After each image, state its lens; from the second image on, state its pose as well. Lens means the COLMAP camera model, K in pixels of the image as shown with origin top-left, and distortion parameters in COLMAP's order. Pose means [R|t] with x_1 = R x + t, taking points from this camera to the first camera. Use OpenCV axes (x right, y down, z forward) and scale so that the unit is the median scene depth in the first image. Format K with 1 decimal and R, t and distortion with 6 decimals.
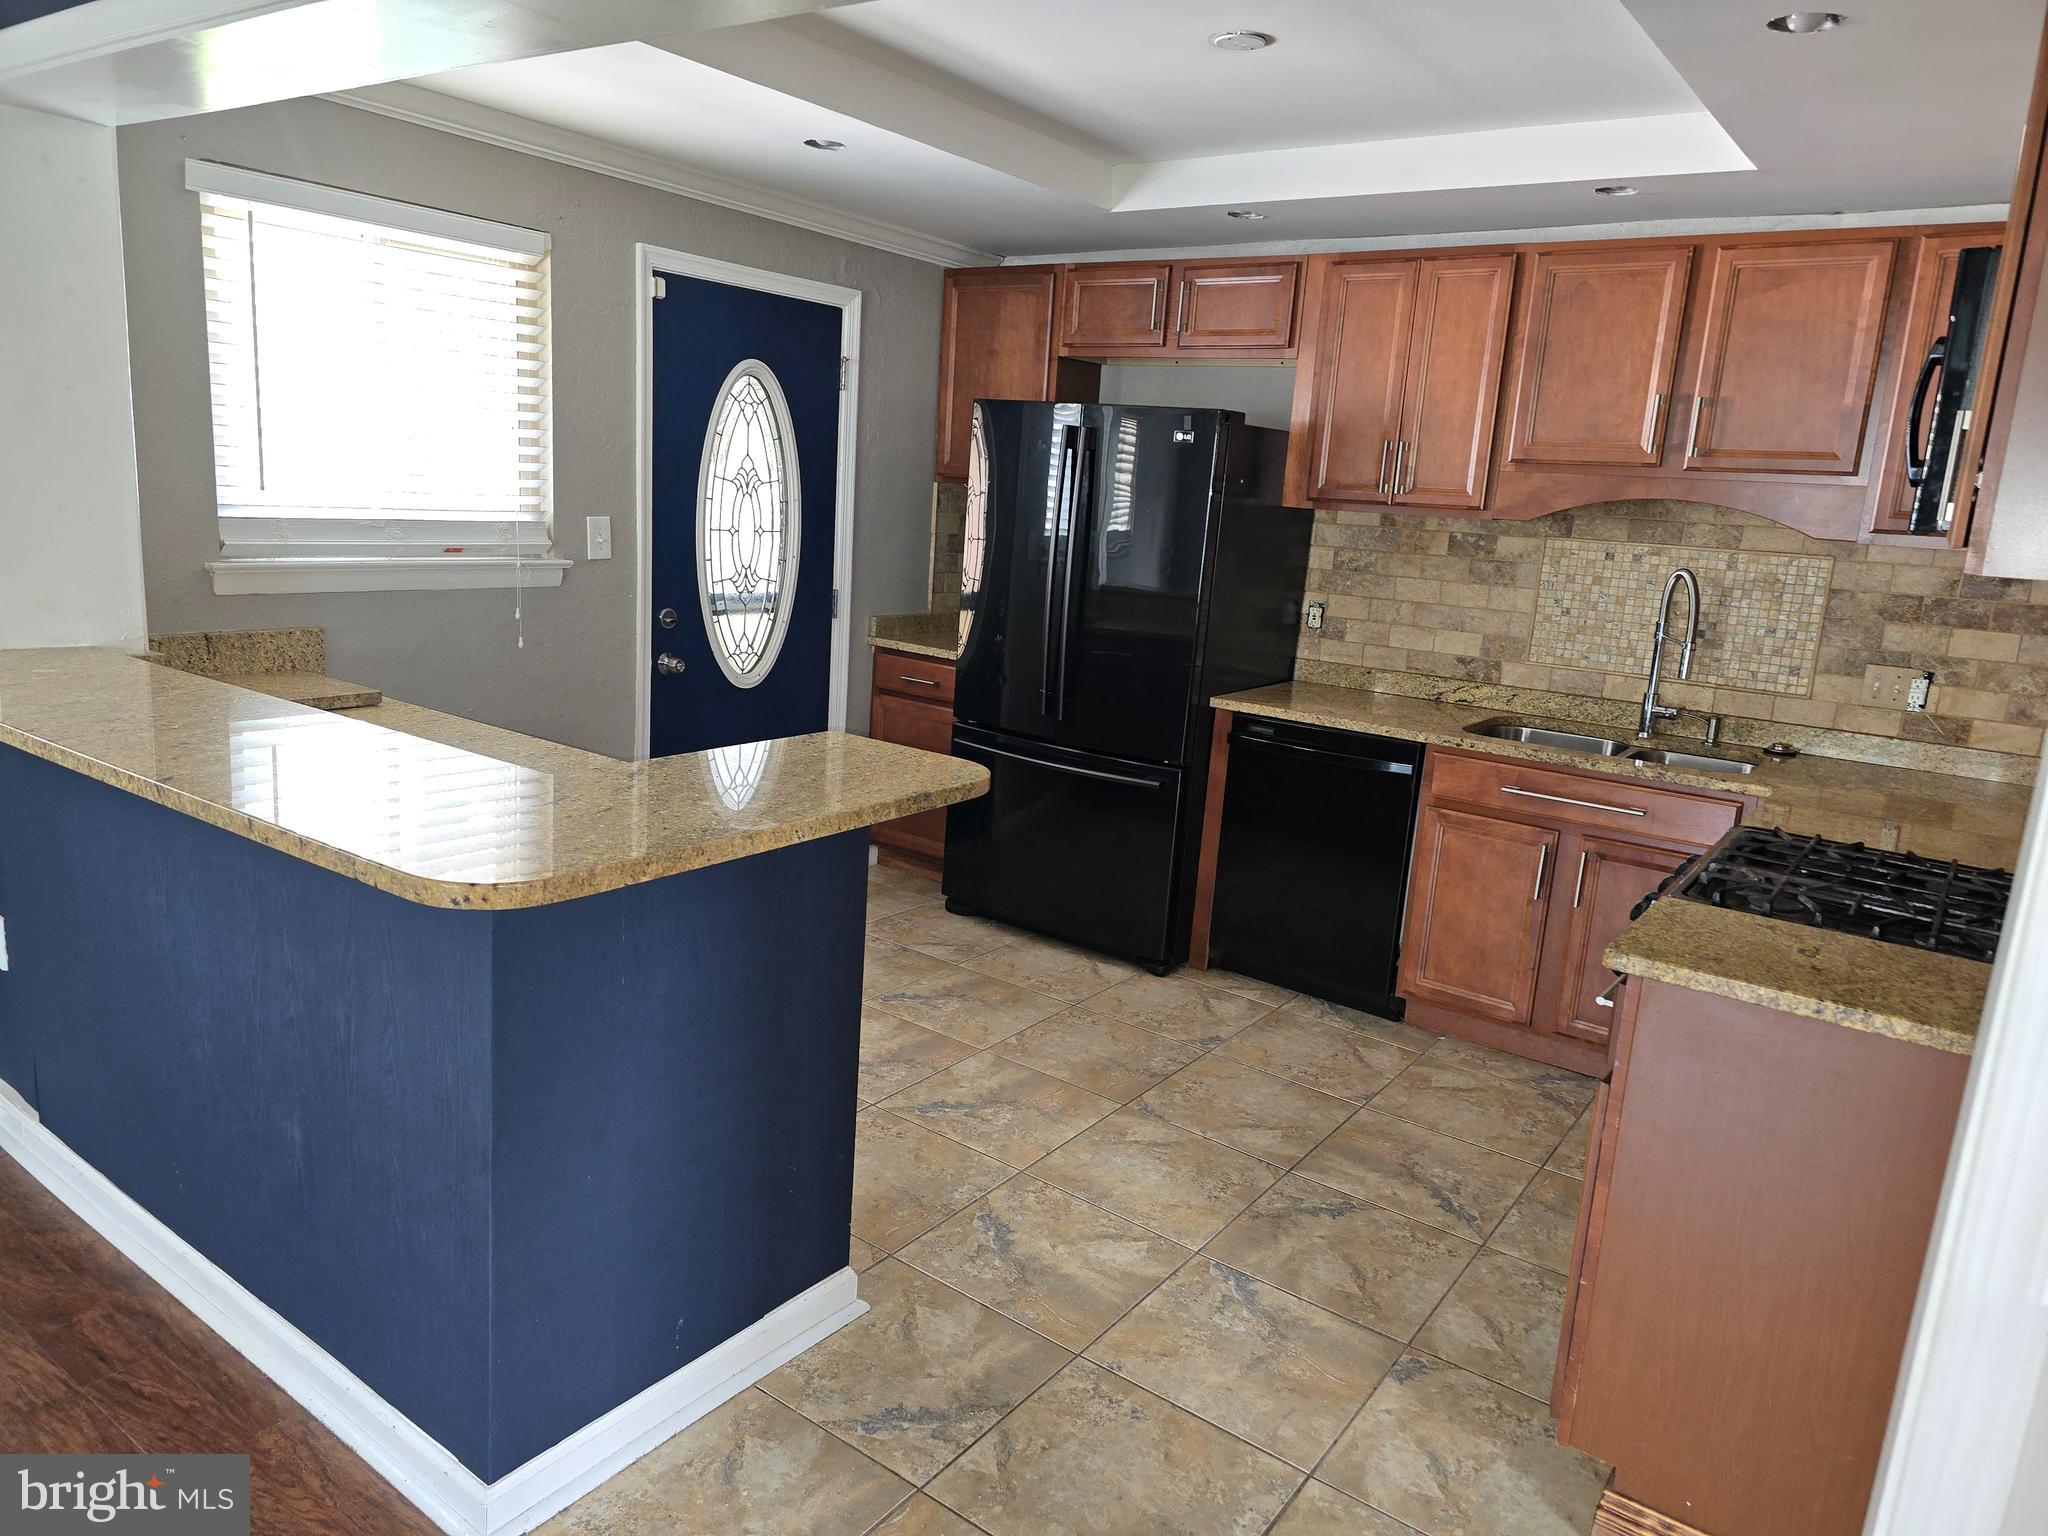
lens RADIAL K [[1372.5, 0, 1010.9], [0, 1372.5, 785.0], [0, 0, 1]] dist [0.079544, -0.082973]
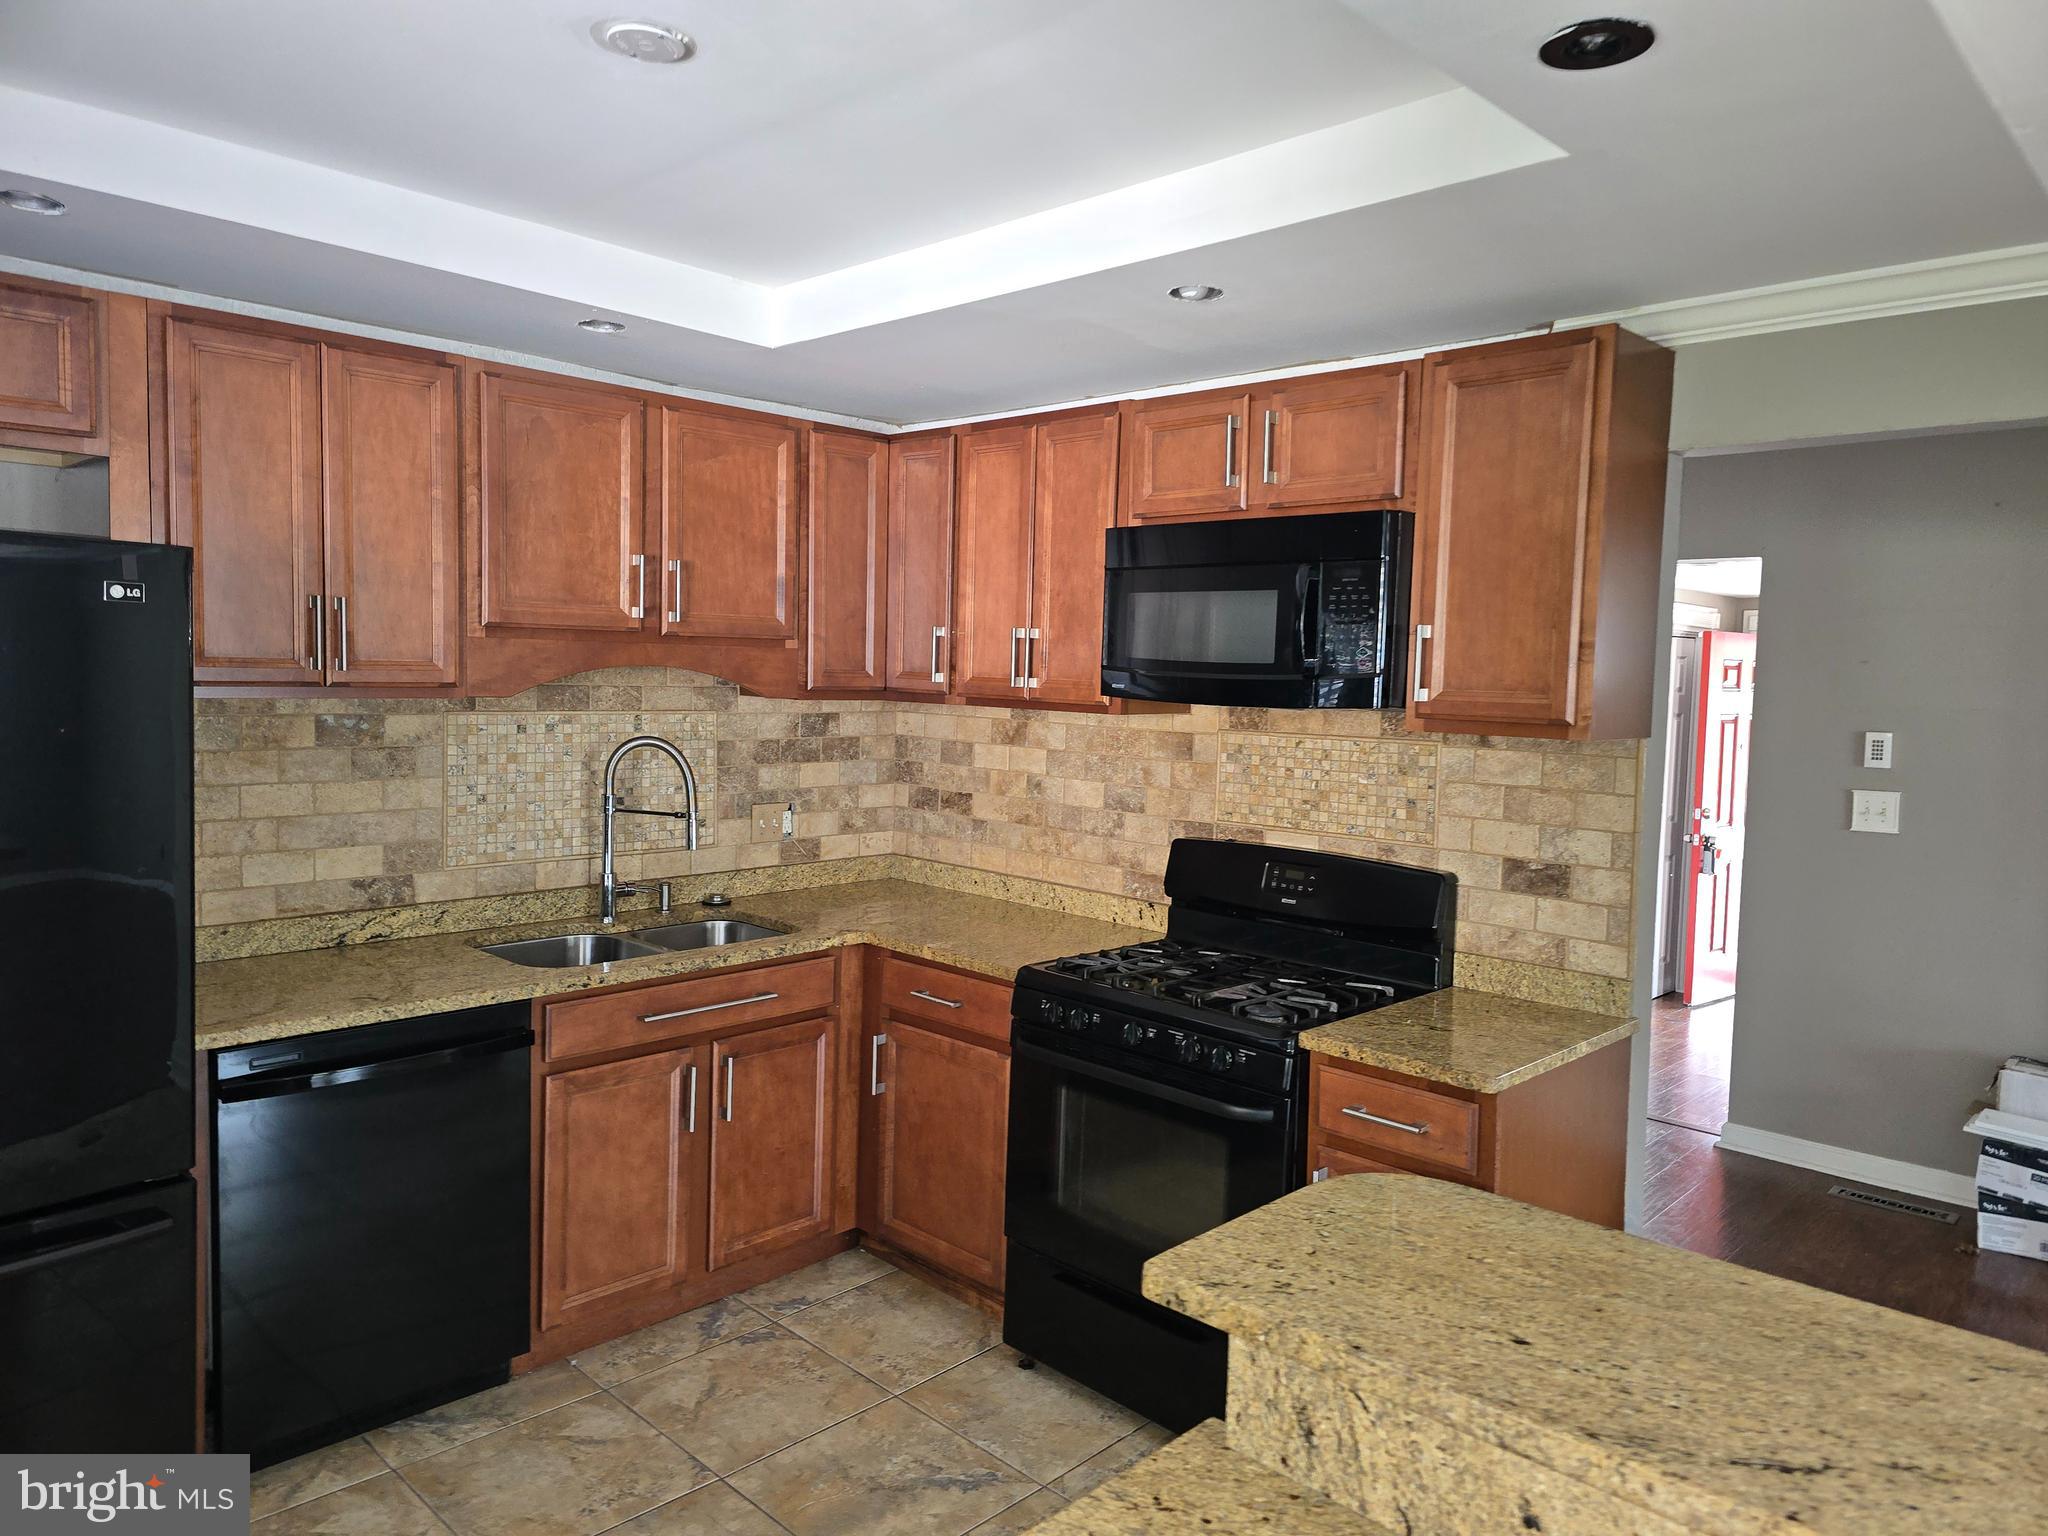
lens RADIAL K [[1372.5, 0, 1032.9], [0, 1372.5, 771.1], [0, 0, 1]] dist [0.079544, -0.082973]
pose [[0.135875, -0.134056, 0.981614, -0.363557], [0.199042, 0.974295, 0.105505, -0.165209], [-0.970526, 0.181047, 0.159065, 0.560010]]
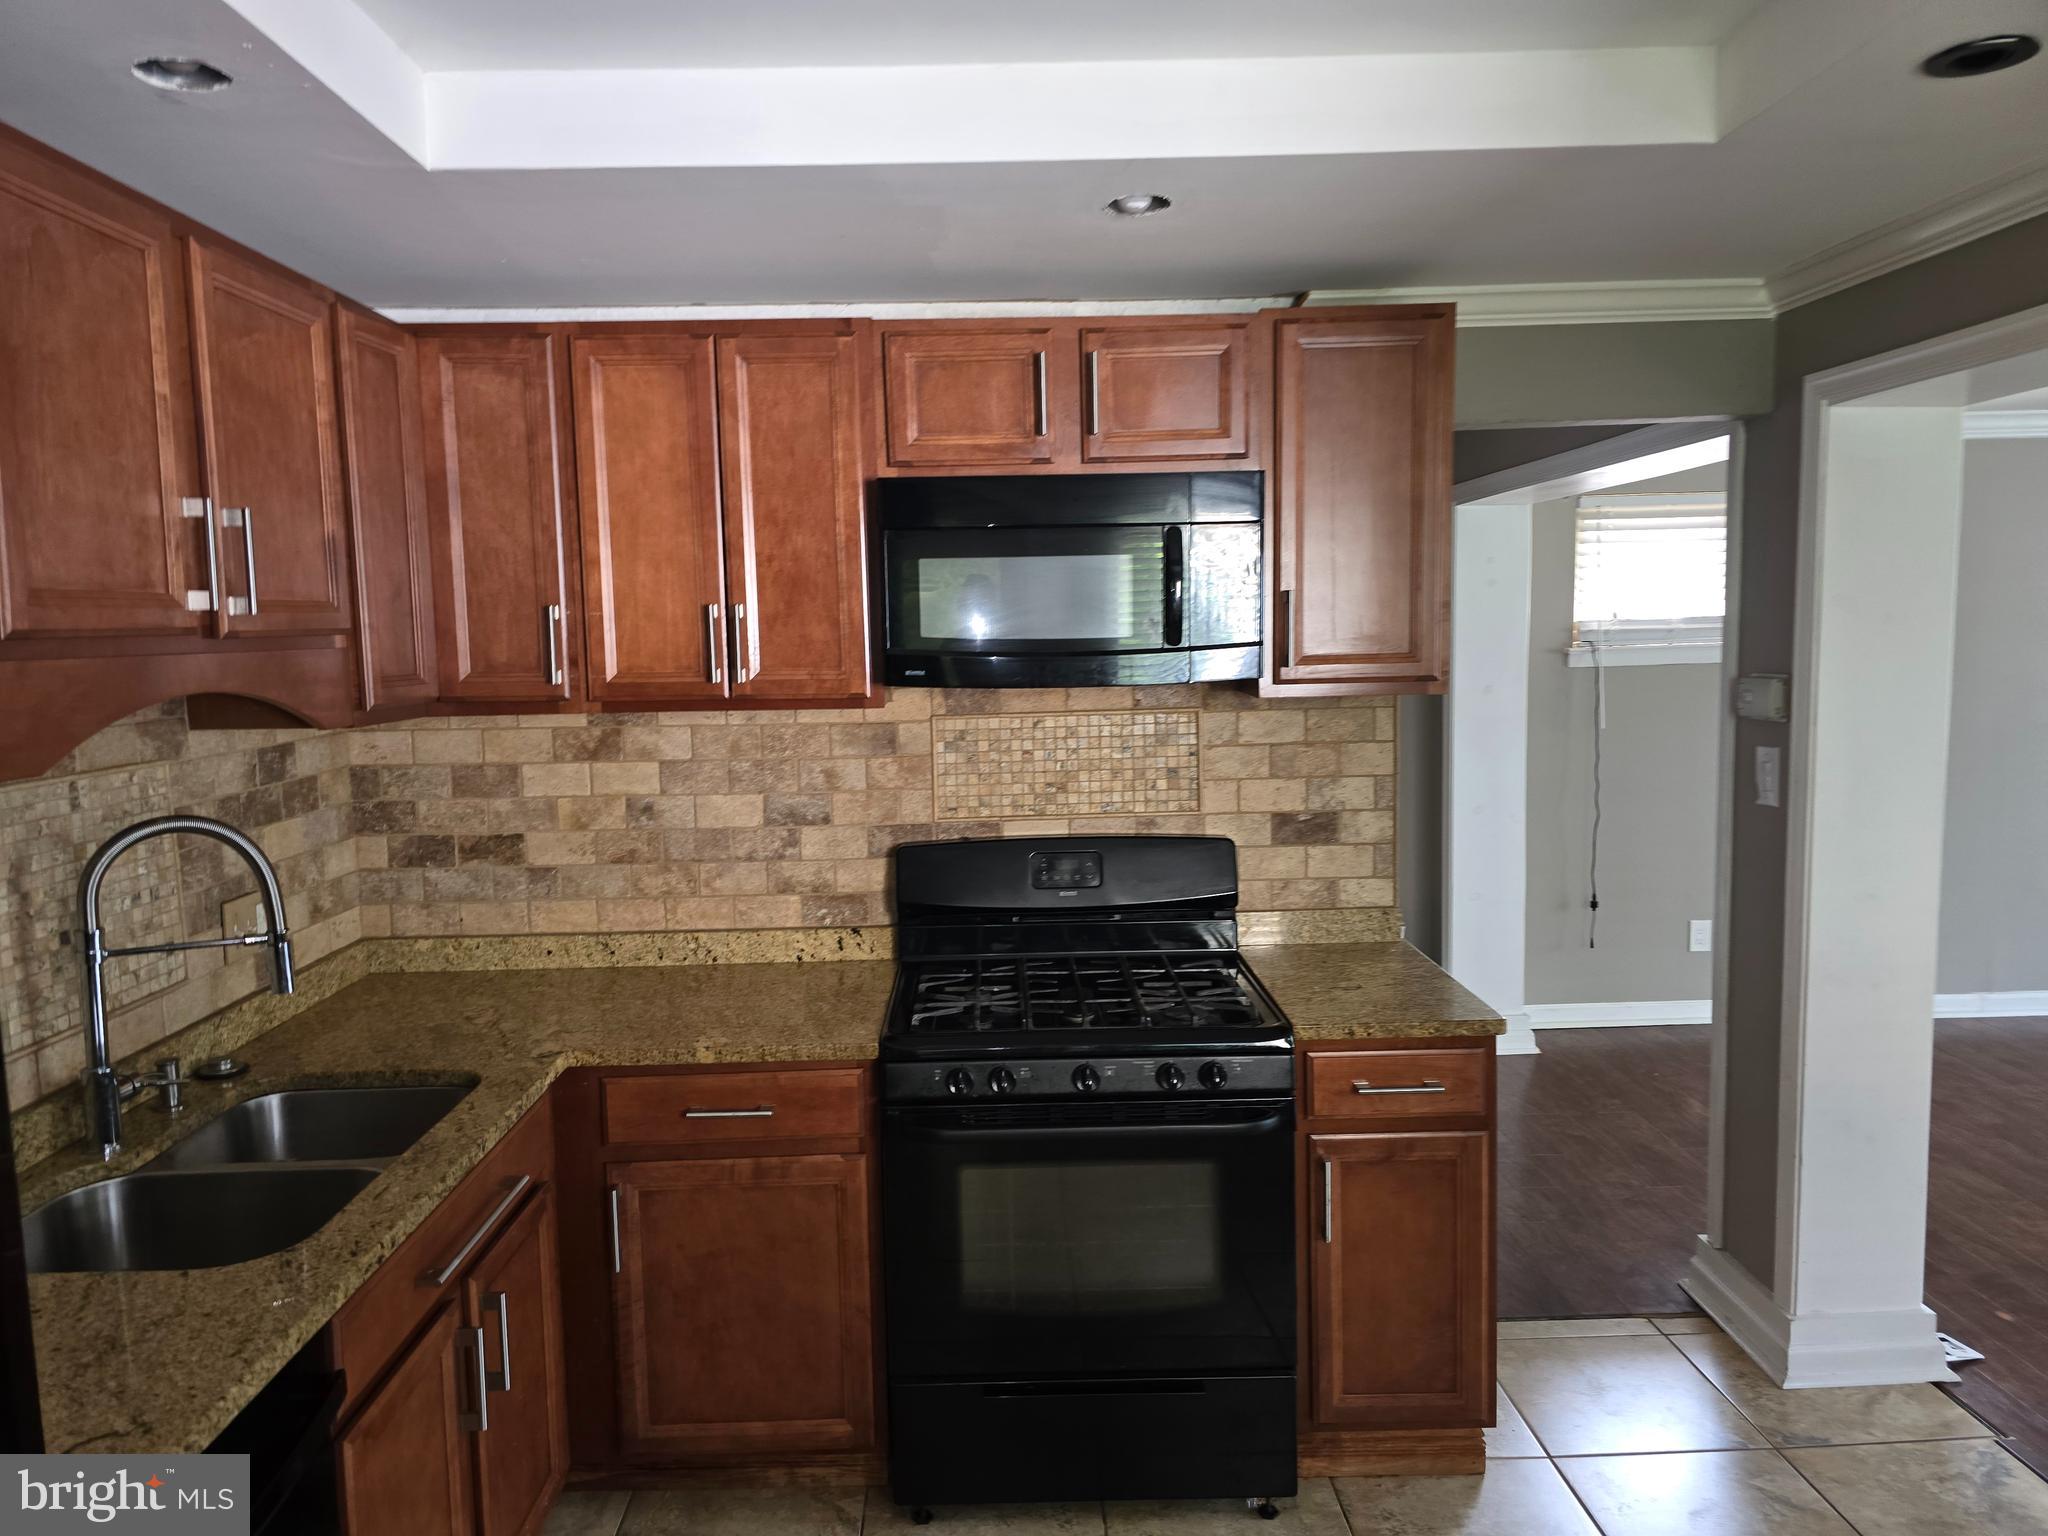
lens RADIAL K [[1372.5, 0, 1030.3], [0, 1372.5, 780.6], [0, 0, 1]] dist [0.079544, -0.082973]
pose [[-0.607219, -0.137276, 0.782586, -0.125086], [0.159262, 0.943942, 0.289154, -0.249895], [-0.778409, 0.300215, -0.551317, 0.955694]]
